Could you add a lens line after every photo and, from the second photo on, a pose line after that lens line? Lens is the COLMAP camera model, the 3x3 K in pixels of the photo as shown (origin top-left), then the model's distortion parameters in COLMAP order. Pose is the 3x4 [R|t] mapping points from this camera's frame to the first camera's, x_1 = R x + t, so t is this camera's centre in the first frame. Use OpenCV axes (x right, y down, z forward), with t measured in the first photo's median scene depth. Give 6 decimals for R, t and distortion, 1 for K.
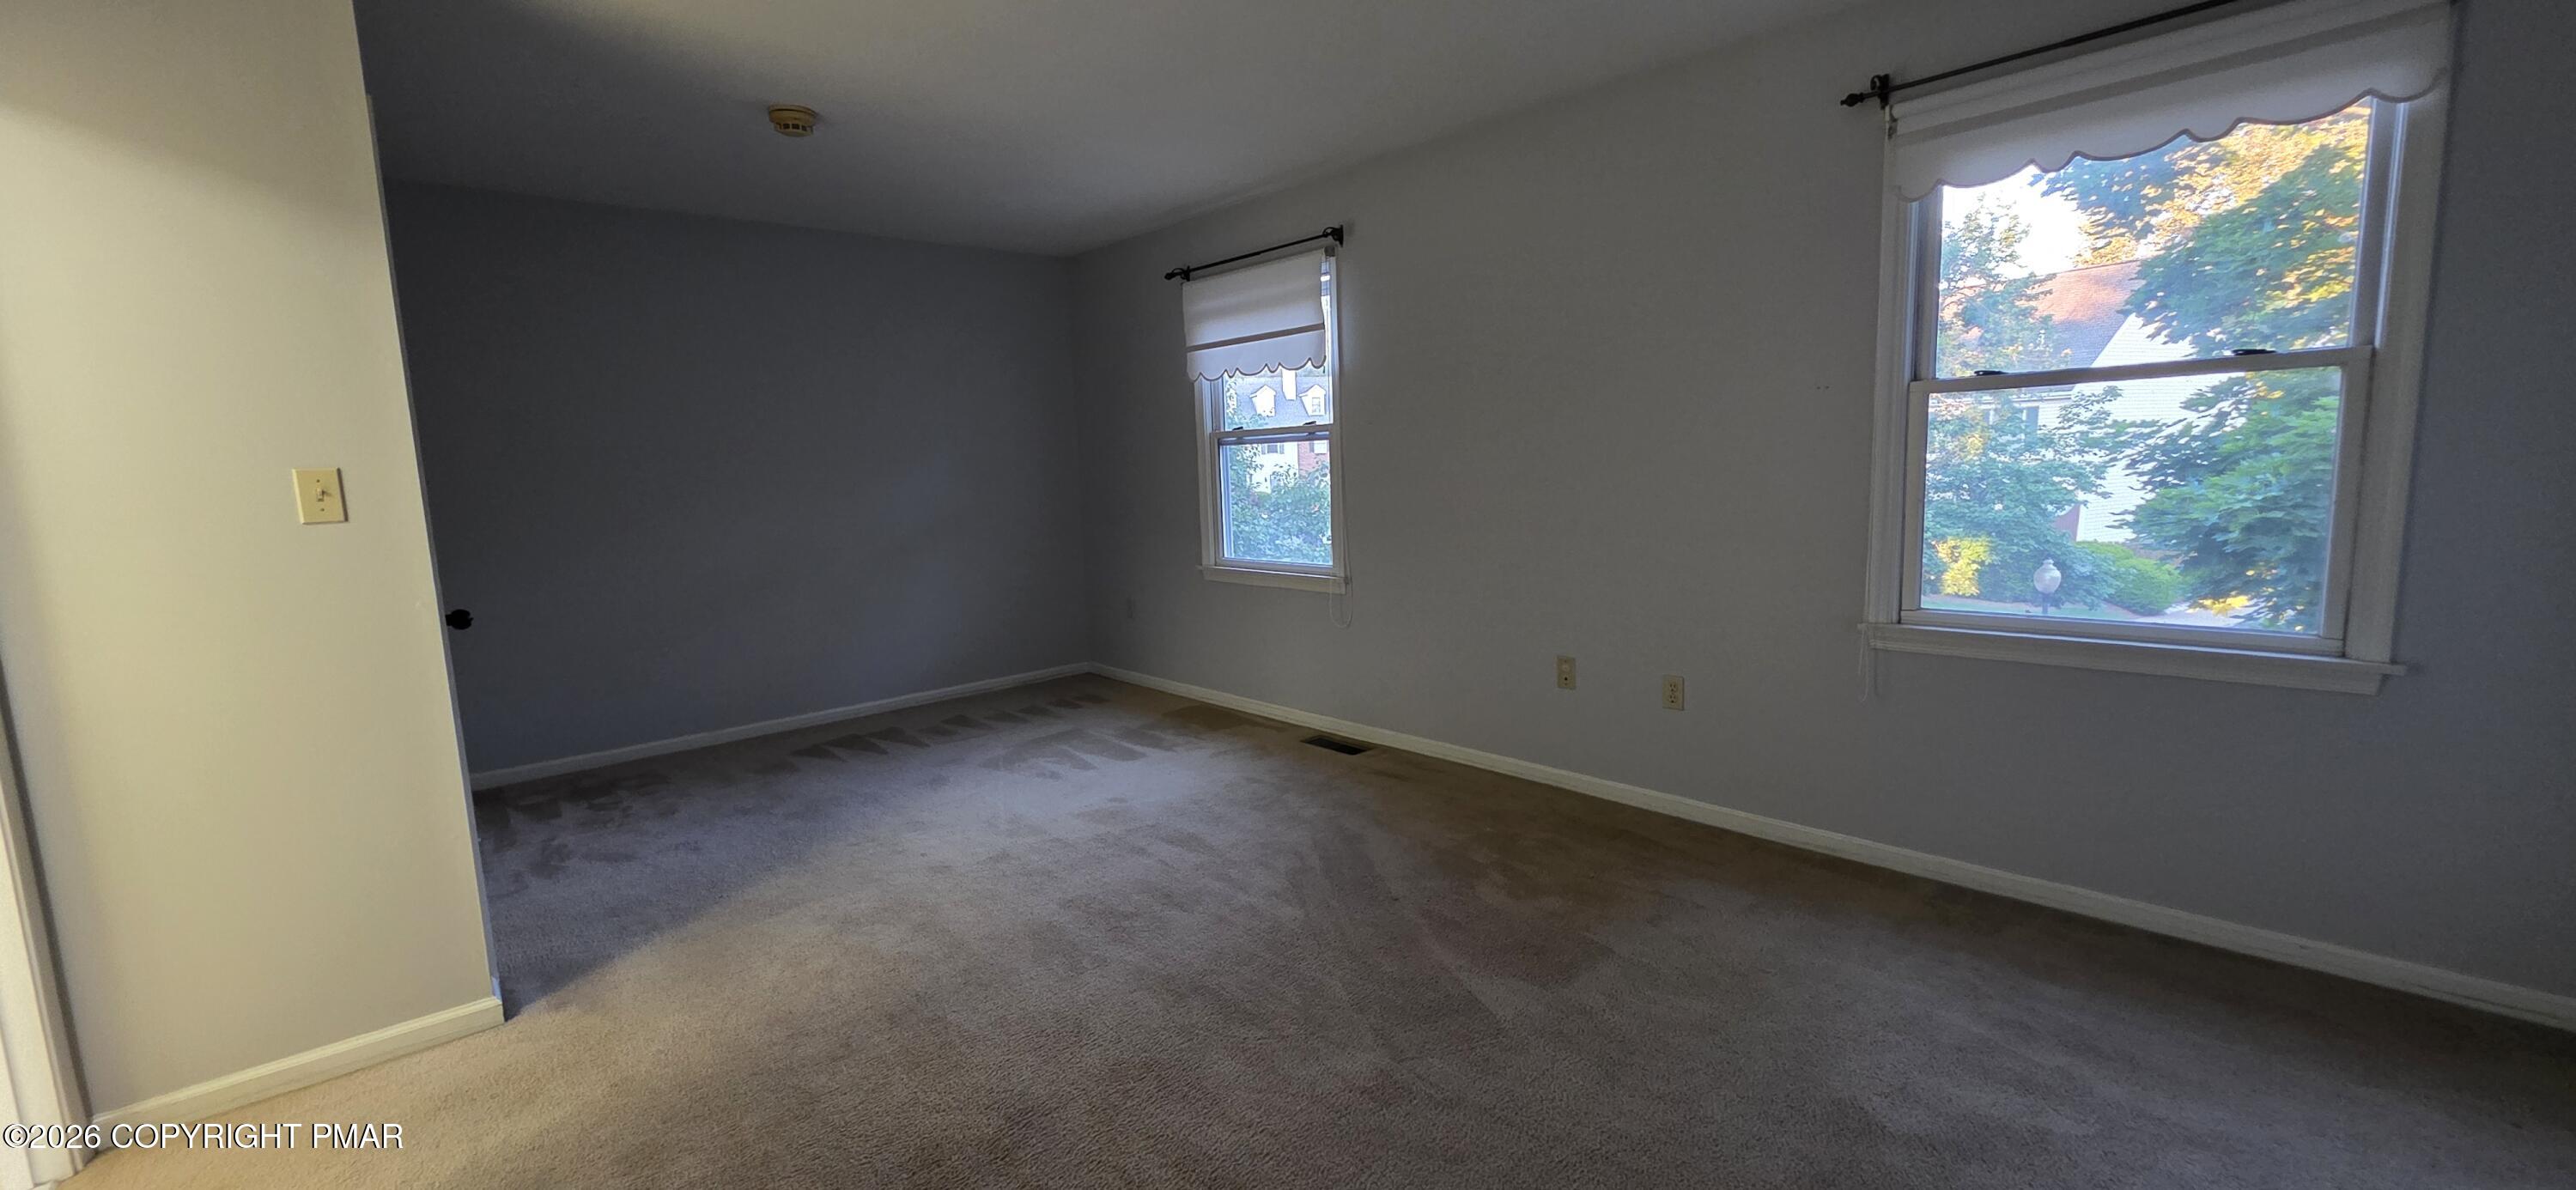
lens RADIAL K [[1016.4, 0, 1297.2], [0, 1016.4, 587.9], [0, 0, 1]] dist [-0.000700, -0.001313]
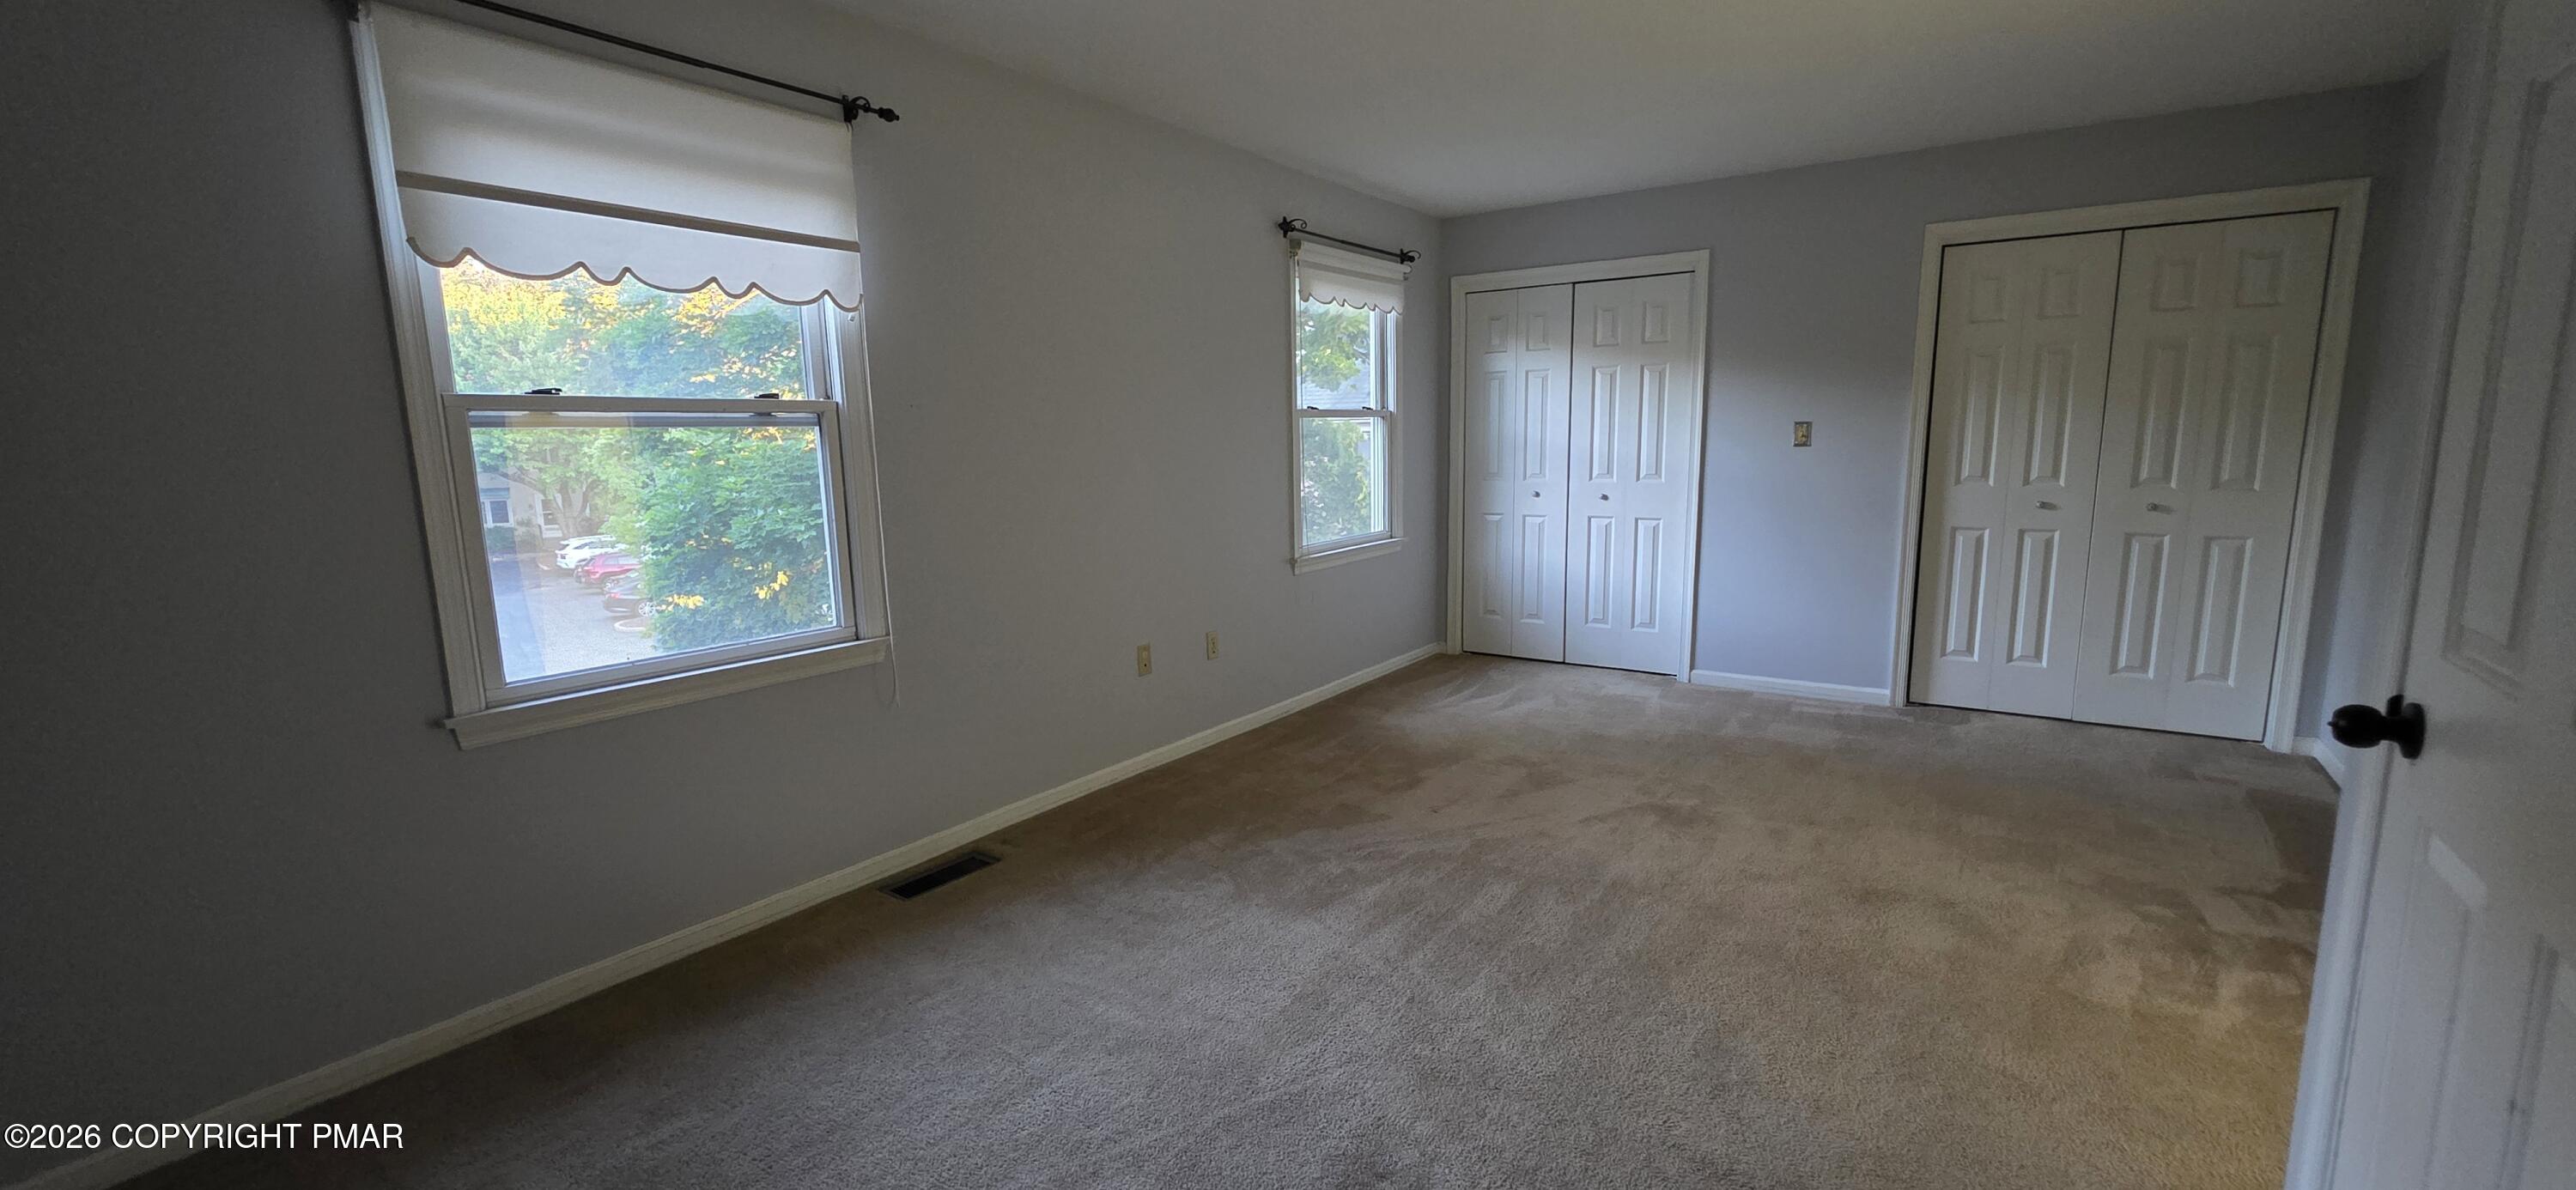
lens RADIAL K [[1016.4, 0, 1297.1], [0, 1016.4, 598.7], [0, 0, 1]] dist [-0.000700, -0.001313]
pose [[-0.209890, -0.110865, 0.971419, -0.773292], [0.151009, 0.977953, 0.144239, -0.105391], [-0.965993, 0.176967, -0.188521, 1.021074]]
